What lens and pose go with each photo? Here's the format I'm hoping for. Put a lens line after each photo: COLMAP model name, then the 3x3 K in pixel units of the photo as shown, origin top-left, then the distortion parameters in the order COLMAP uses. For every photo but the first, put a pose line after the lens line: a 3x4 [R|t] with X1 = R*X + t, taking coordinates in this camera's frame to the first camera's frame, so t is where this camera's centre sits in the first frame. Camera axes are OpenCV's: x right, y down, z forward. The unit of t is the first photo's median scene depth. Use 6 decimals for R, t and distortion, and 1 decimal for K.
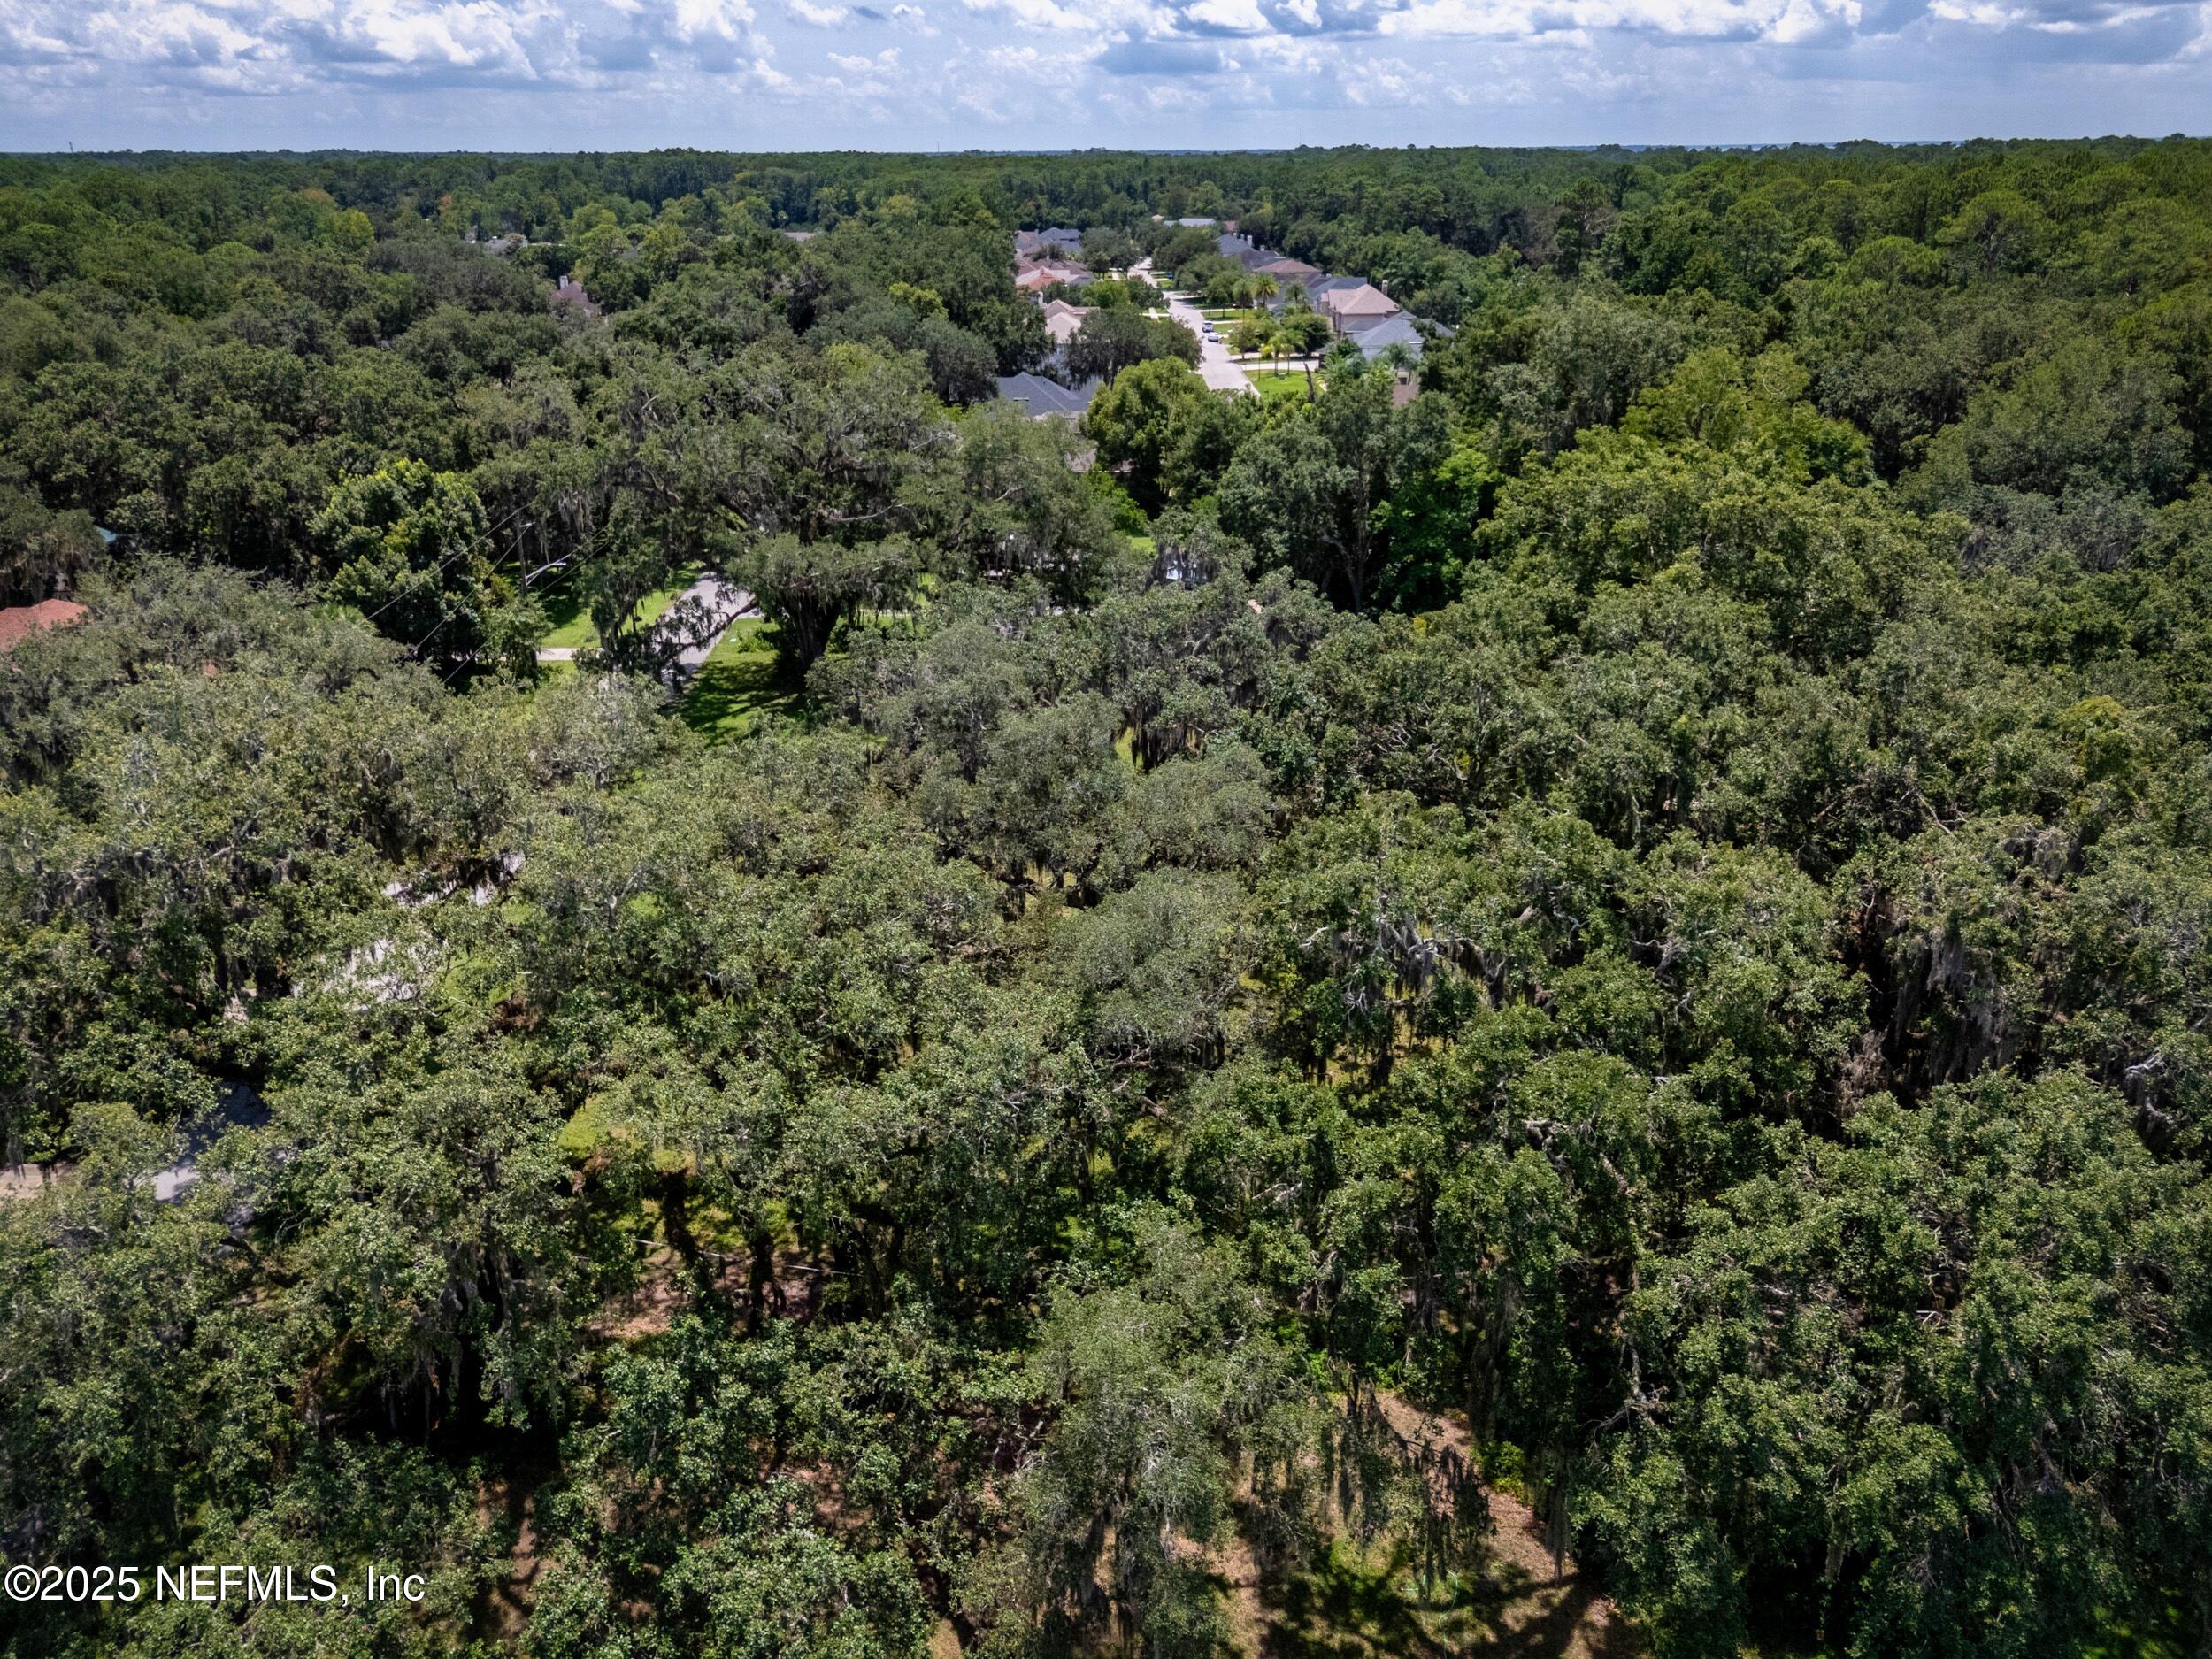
lens RADIAL K [[1545.0, 0, 1101.5], [0, 1545.0, 832.6], [0, 0, 1]] dist [0.026302, -0.006006]
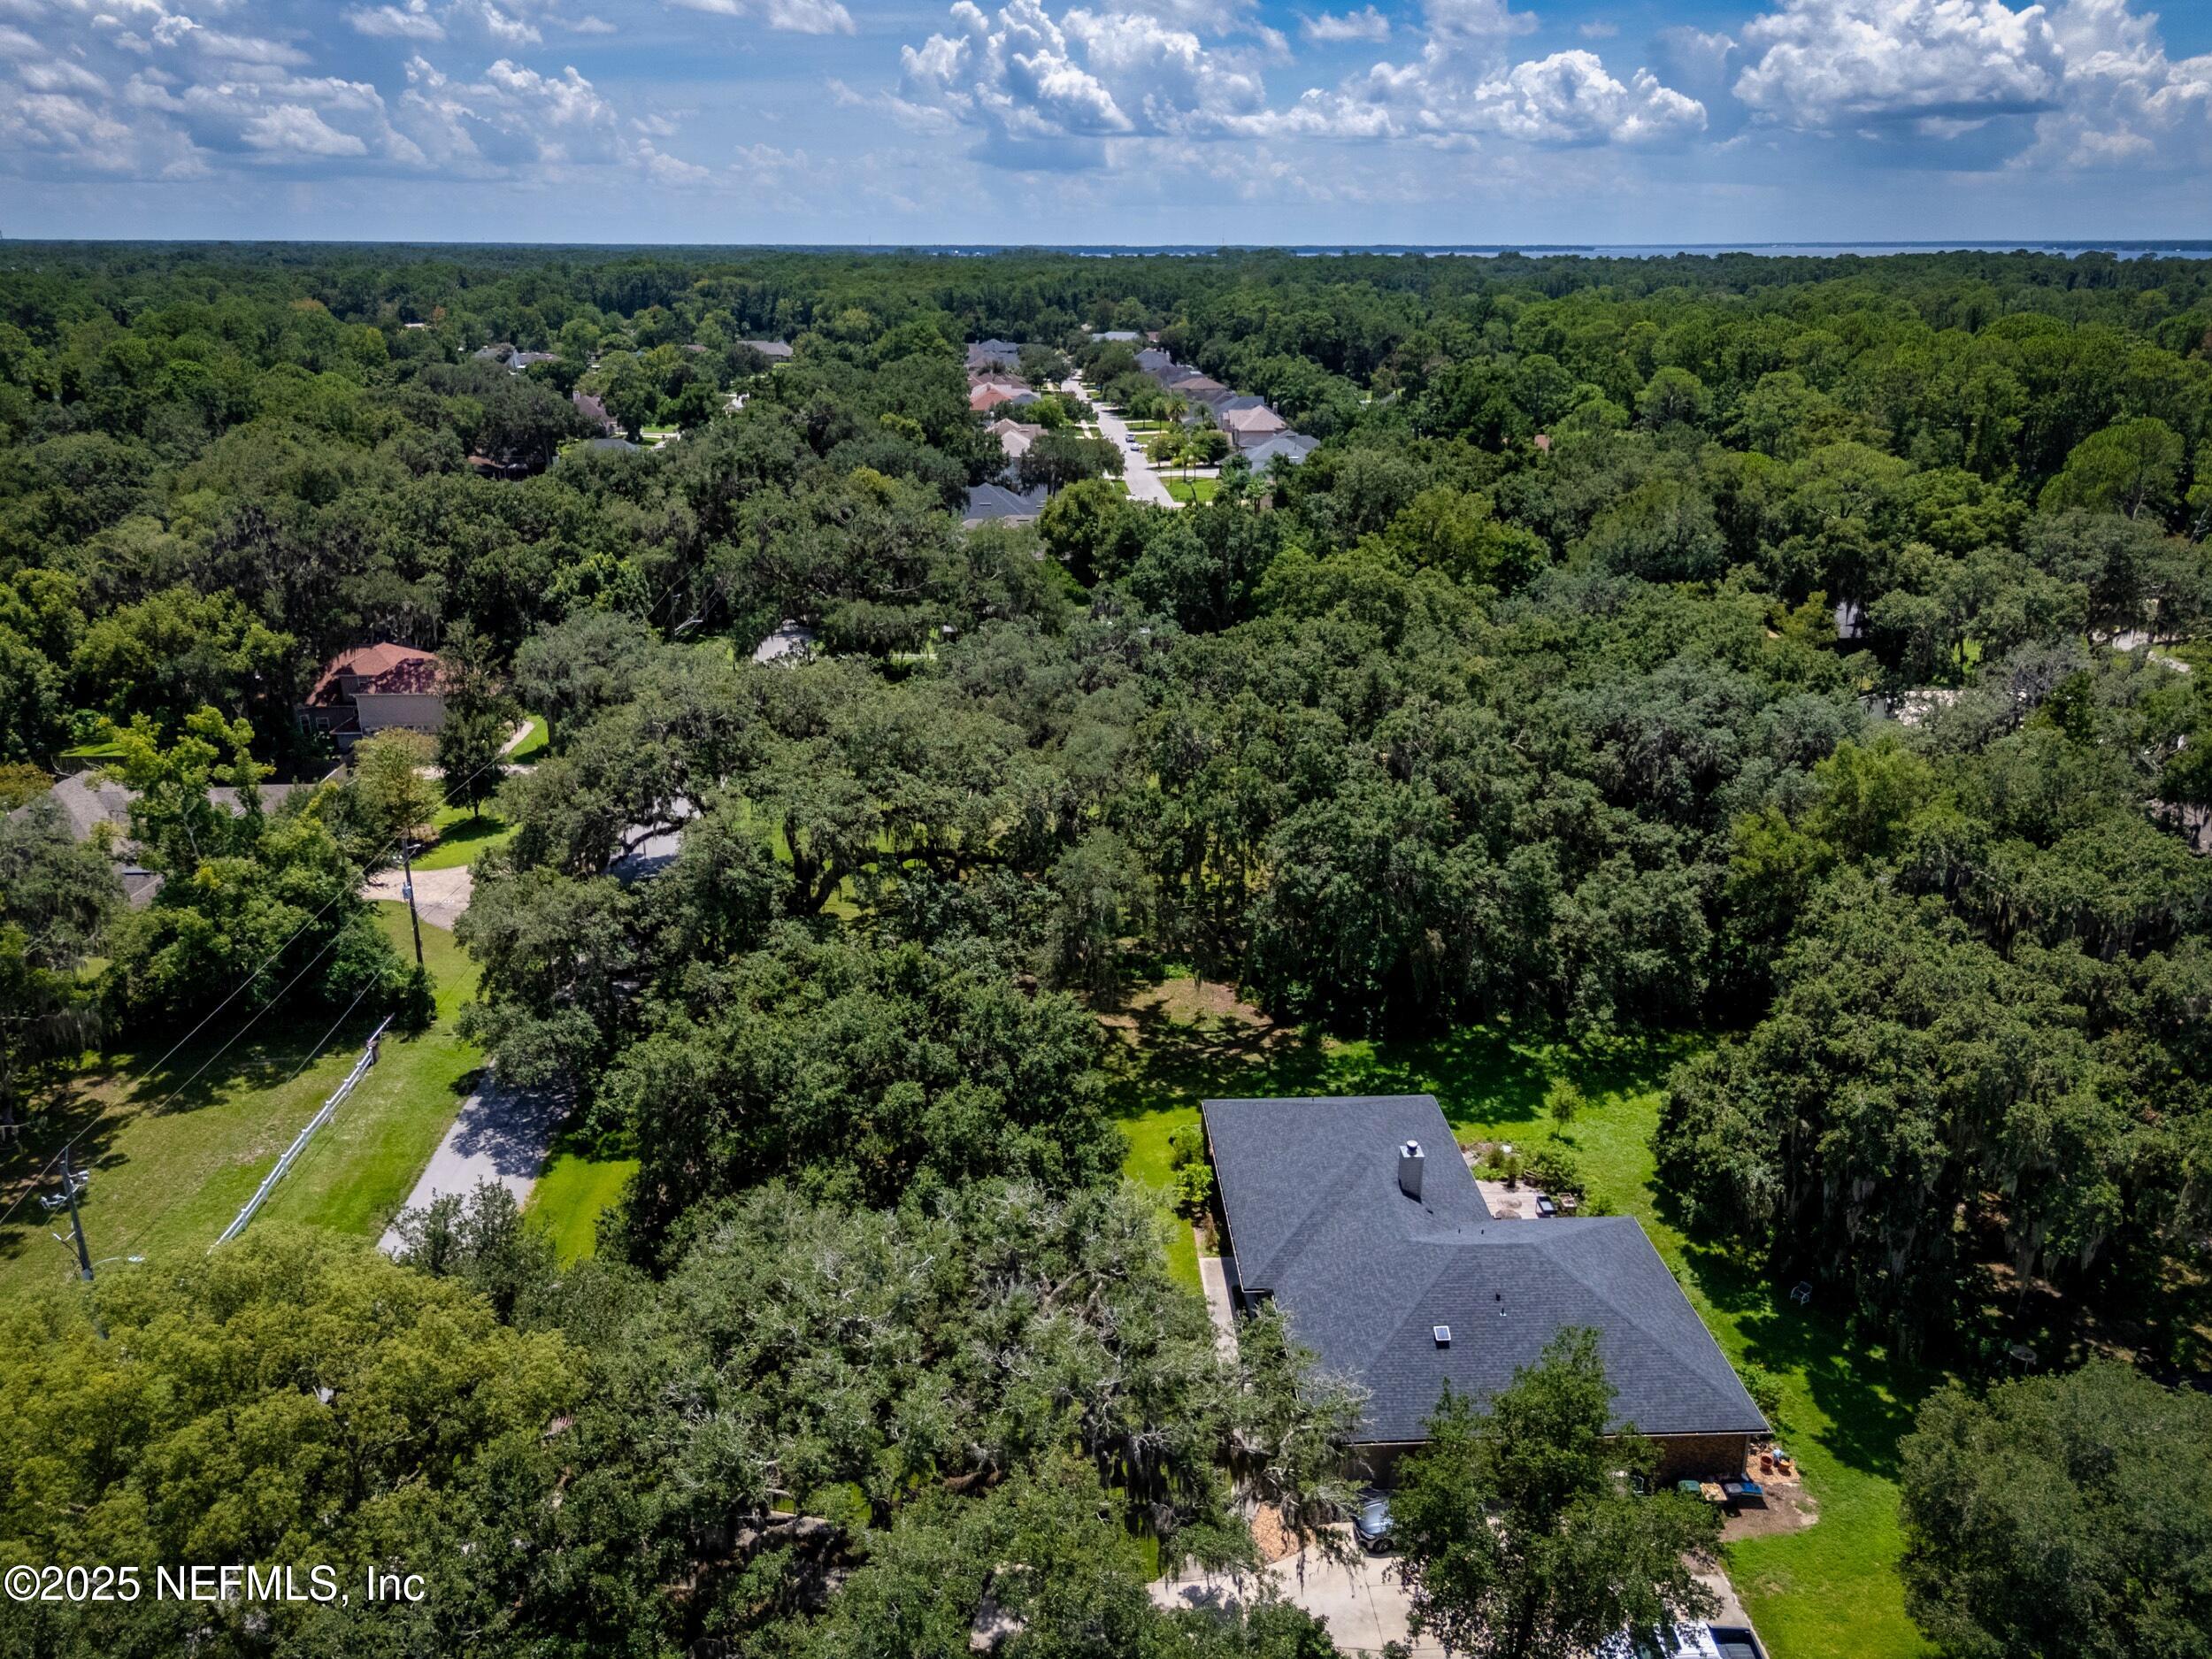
lens RADIAL K [[1545.0, 0, 1108.7], [0, 1545.0, 826.8], [0, 0, 1]] dist [0.026302, -0.006006]
pose [[0.998821, -0.007434, 0.047965, -0.011817], [0.010061, 0.998449, -0.054756, 0.059525], [-0.047484, 0.055174, 0.997347, -0.269094]]
